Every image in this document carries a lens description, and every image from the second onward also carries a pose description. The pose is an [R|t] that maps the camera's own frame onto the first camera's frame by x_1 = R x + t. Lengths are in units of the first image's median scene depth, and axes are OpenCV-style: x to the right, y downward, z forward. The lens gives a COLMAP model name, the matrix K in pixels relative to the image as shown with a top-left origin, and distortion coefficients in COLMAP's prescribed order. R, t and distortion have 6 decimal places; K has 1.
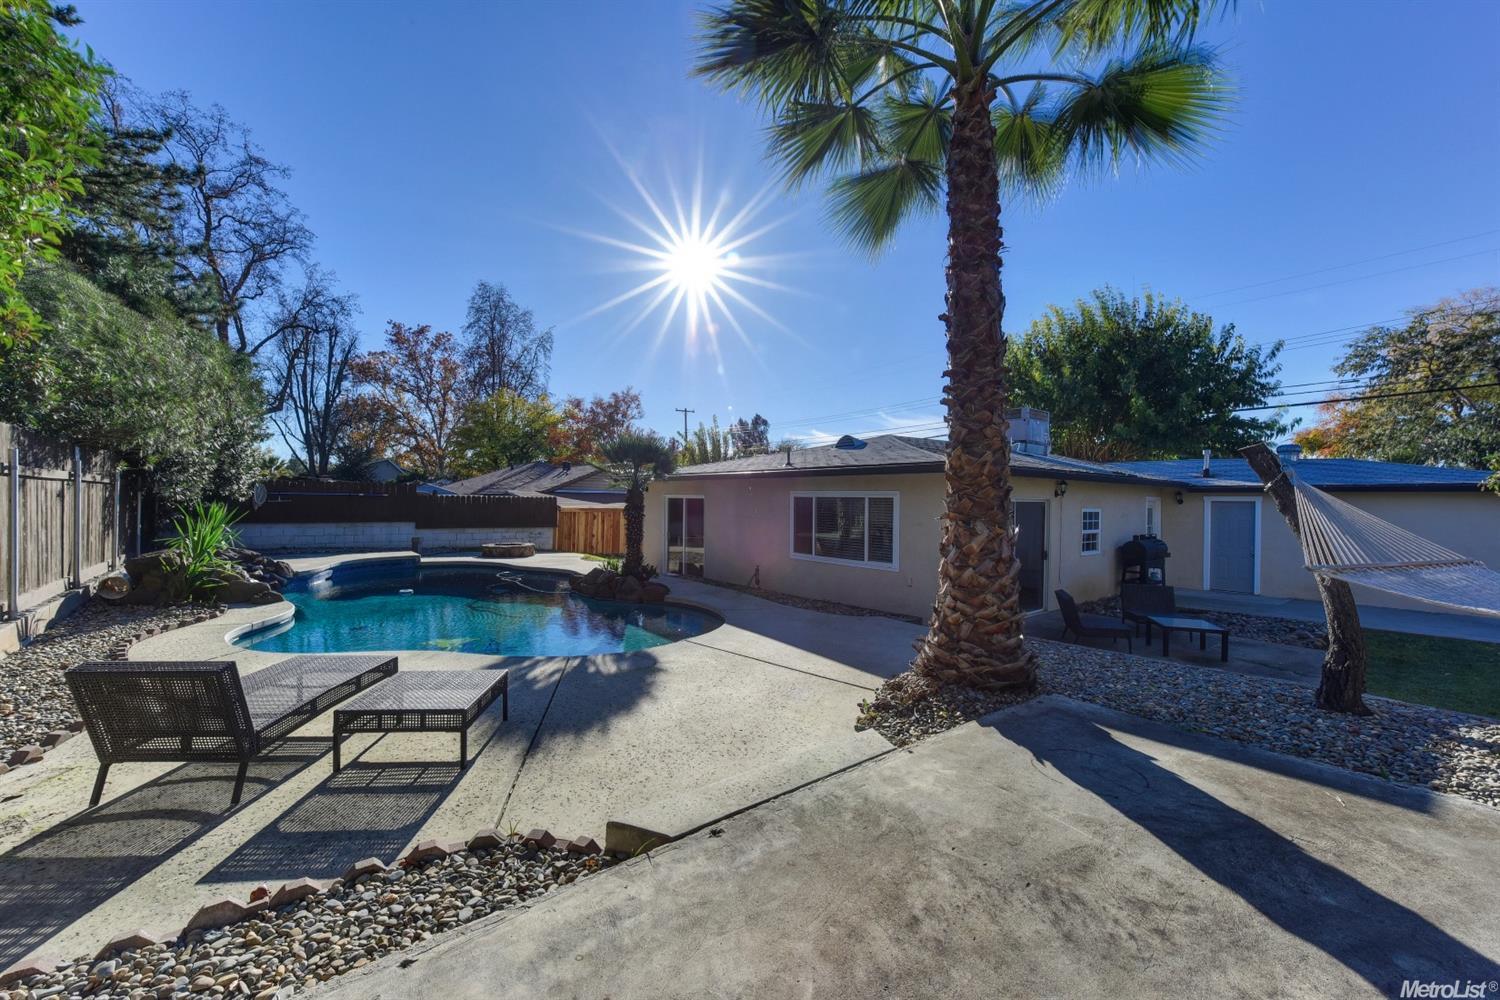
lens RADIAL K [[587.2, 0, 750.3], [0, 587.2, 503.9], [0, 0, 1]] dist [0.006031, -0.000565]
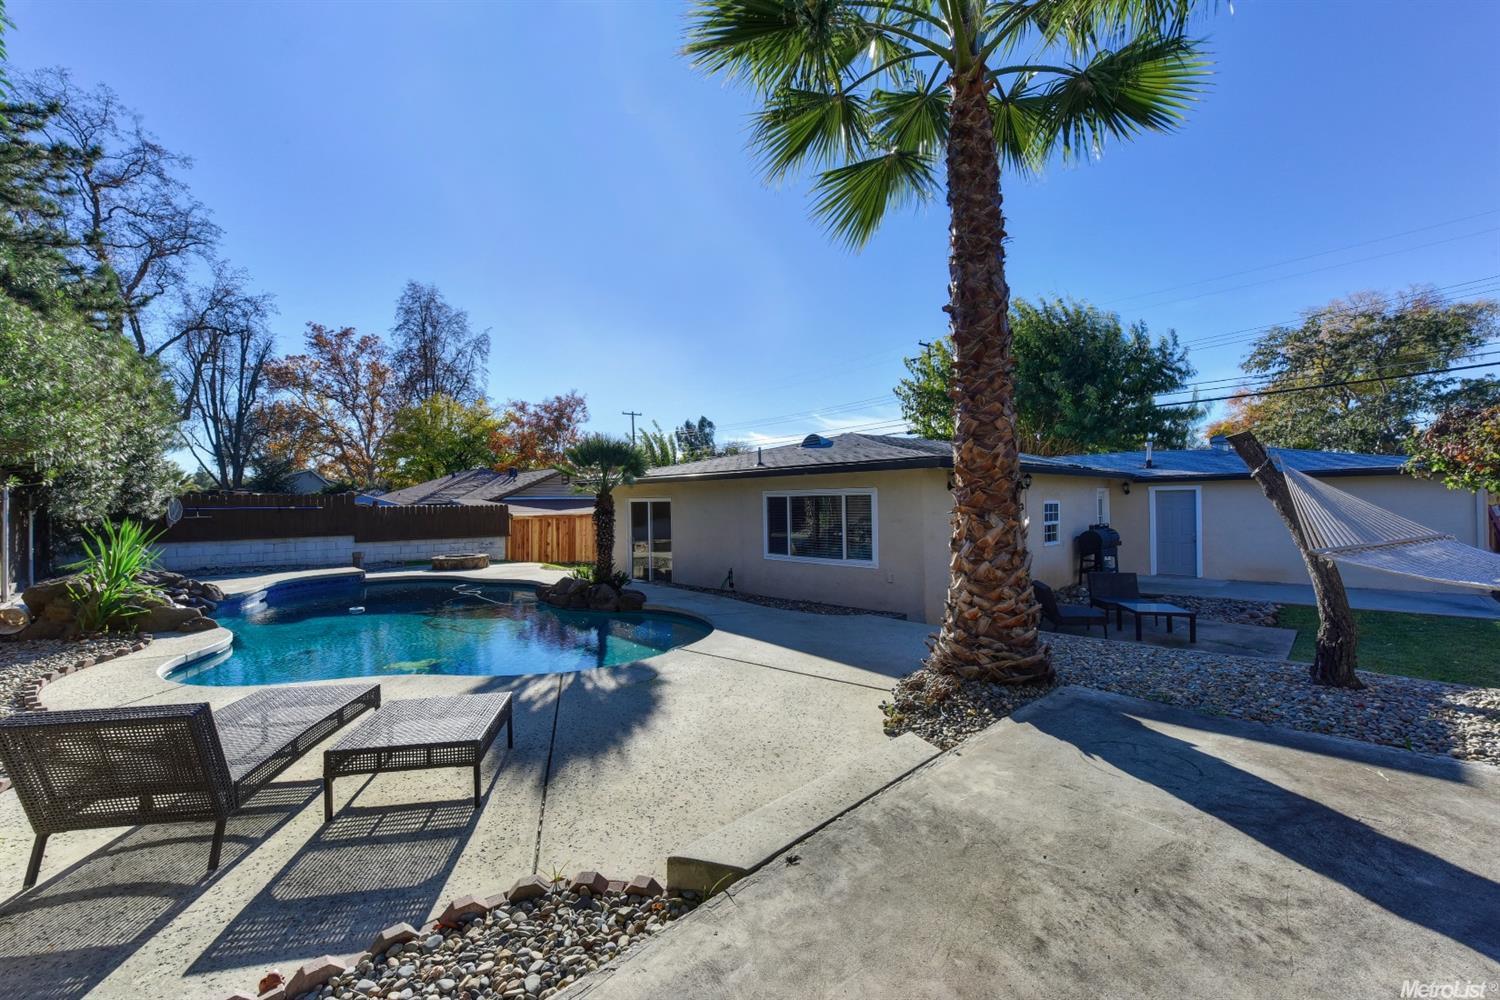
lens RADIAL K [[587.2, 0, 748.2], [0, 587.2, 504.0], [0, 0, 1]] dist [0.006031, -0.000565]
pose [[0.995562, -0.028353, 0.089736, -0.097791], [0.028714, 0.999584, -0.002738, 0.003415], [-0.089621, 0.005302, 0.995962, 0.047438]]
